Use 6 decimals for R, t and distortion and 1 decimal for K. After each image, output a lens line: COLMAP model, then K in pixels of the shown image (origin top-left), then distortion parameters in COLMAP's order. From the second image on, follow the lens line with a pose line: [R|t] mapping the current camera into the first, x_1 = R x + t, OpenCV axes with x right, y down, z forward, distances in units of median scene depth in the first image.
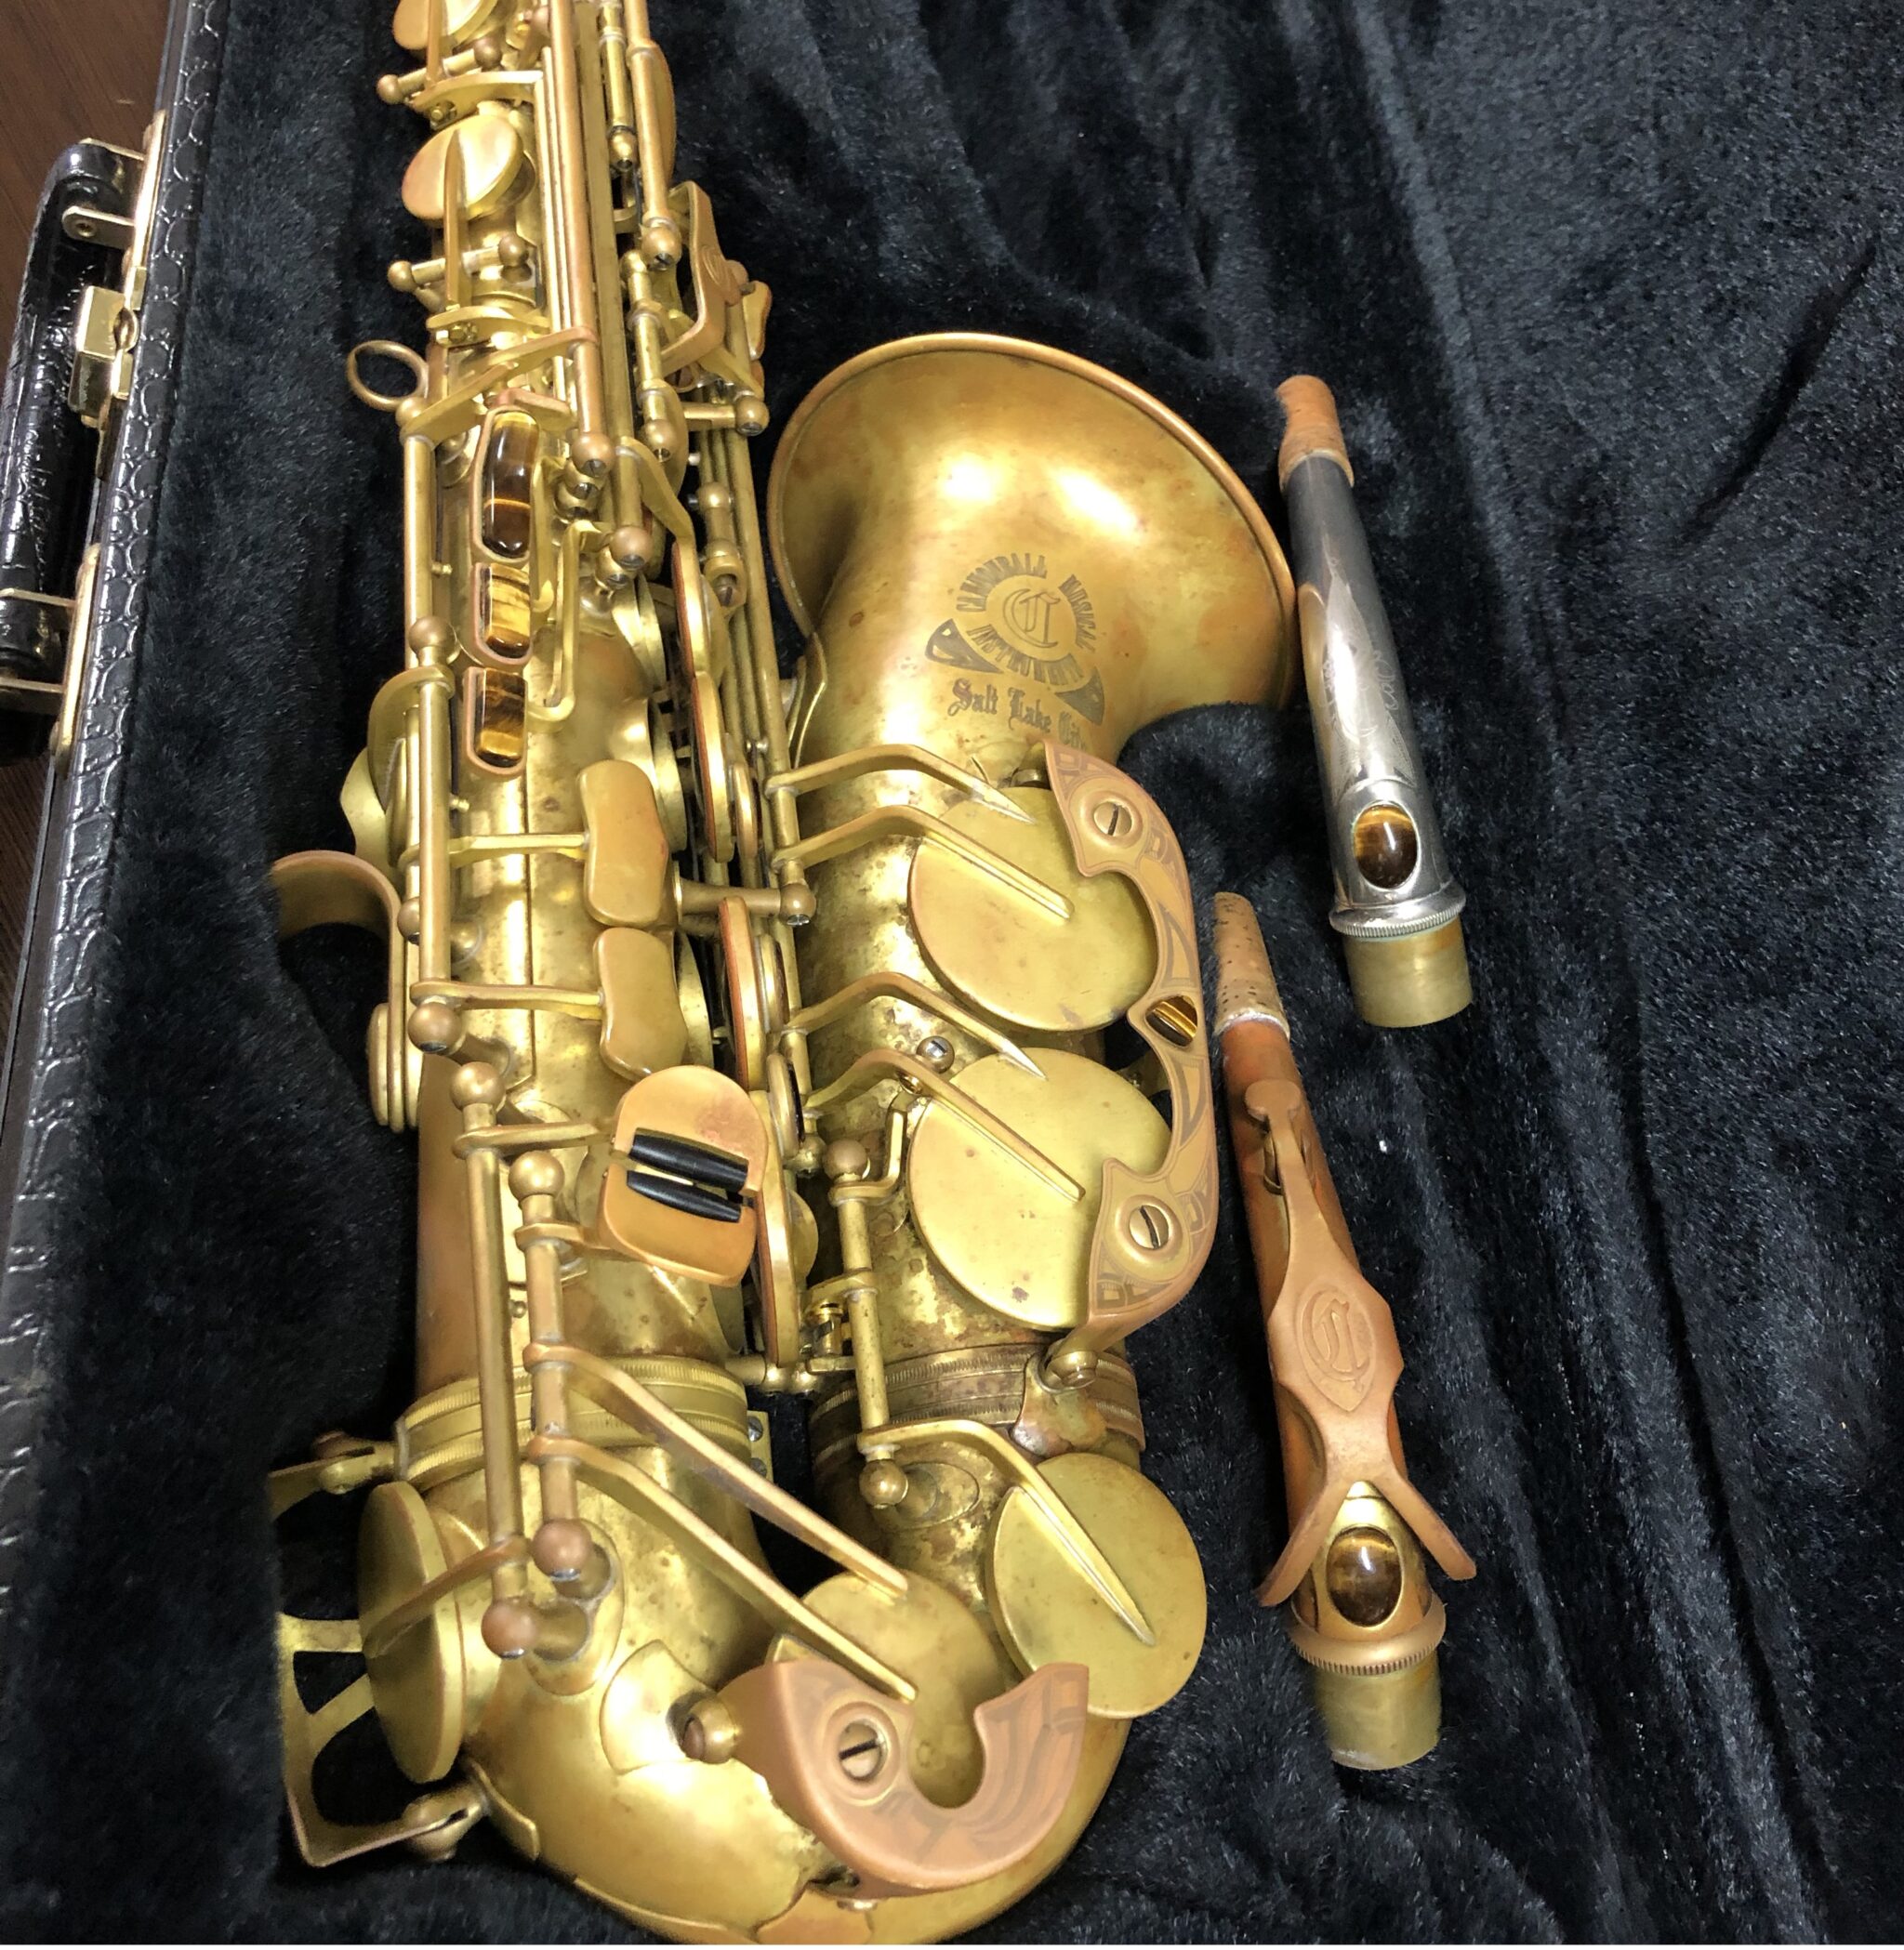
lens RADIAL K [[2225.4, 0, 952.0], [0, 2225.4, 975.0], [0, 0, 1]] dist [-0.120994, -0.011761]
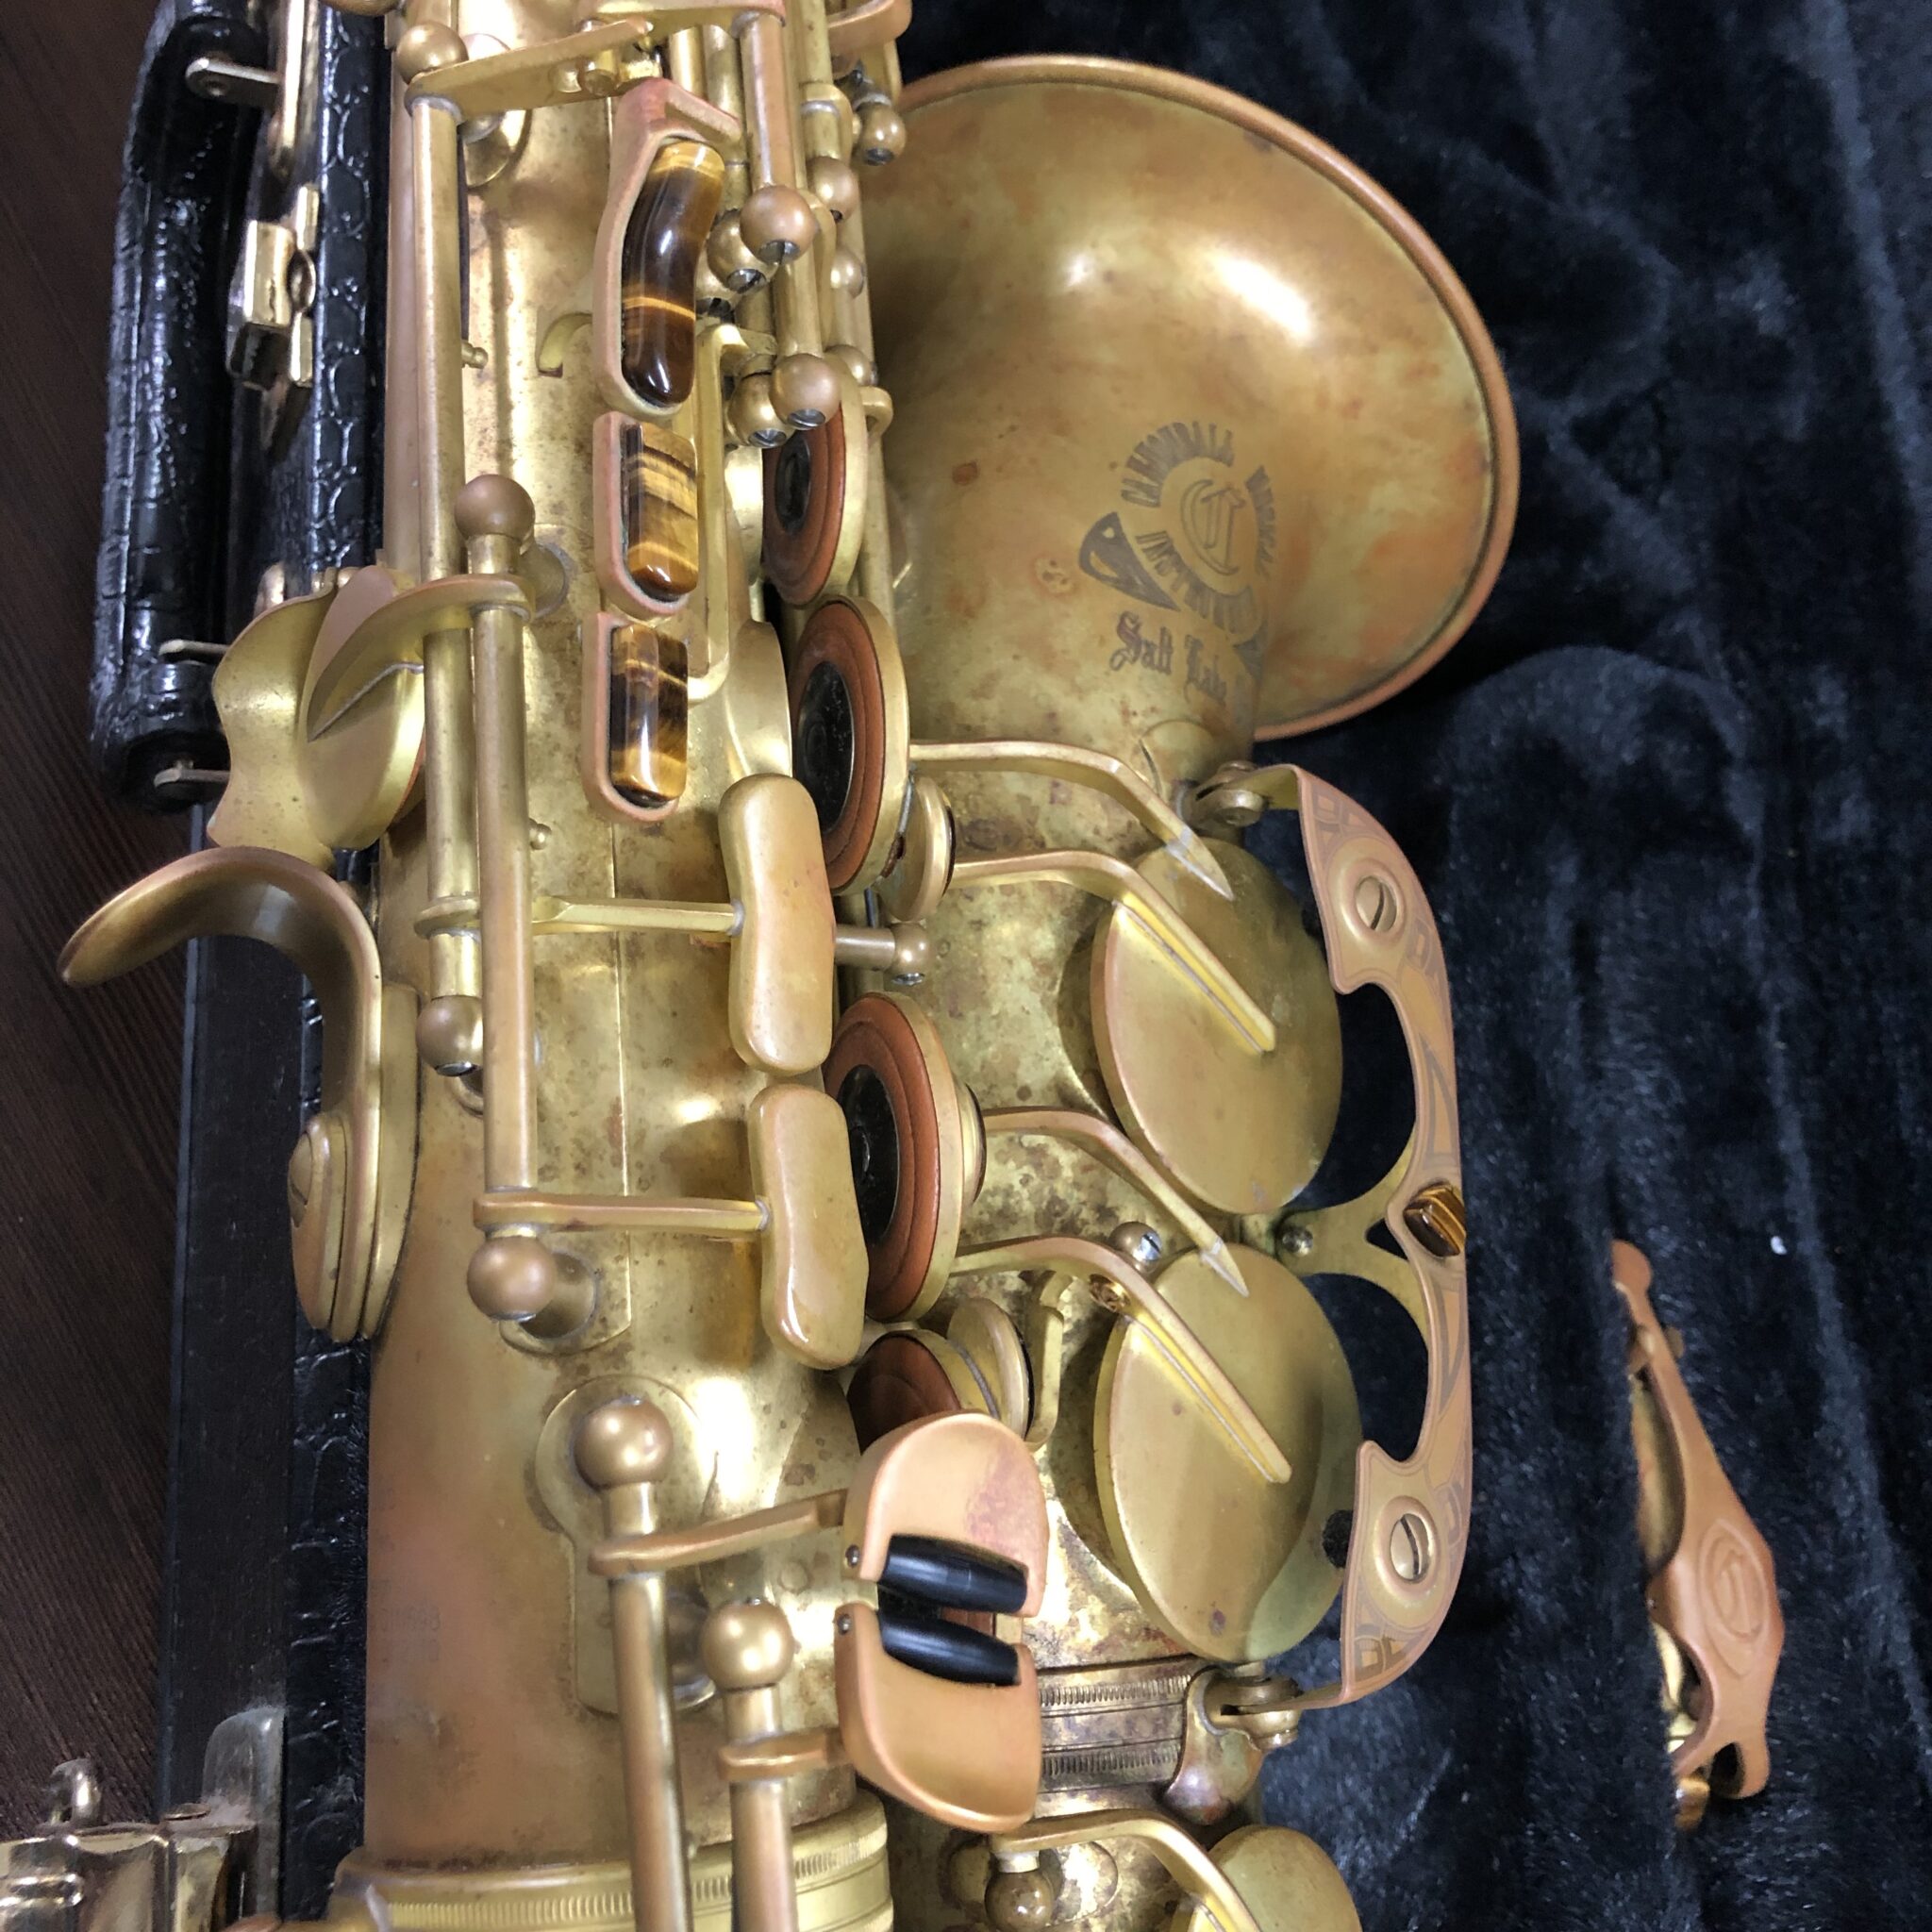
lens RADIAL K [[2247.0, 0, 966.0], [0, 2247.0, 966.0], [0, 0, 1]] dist [0.022112, -0.463016]
pose [[0.950552, 0.128416, 0.282774, -0.228702], [-0.179390, 0.970283, 0.162391, -0.132102], [-0.253517, -0.205087, 0.945340, 0.332467]]
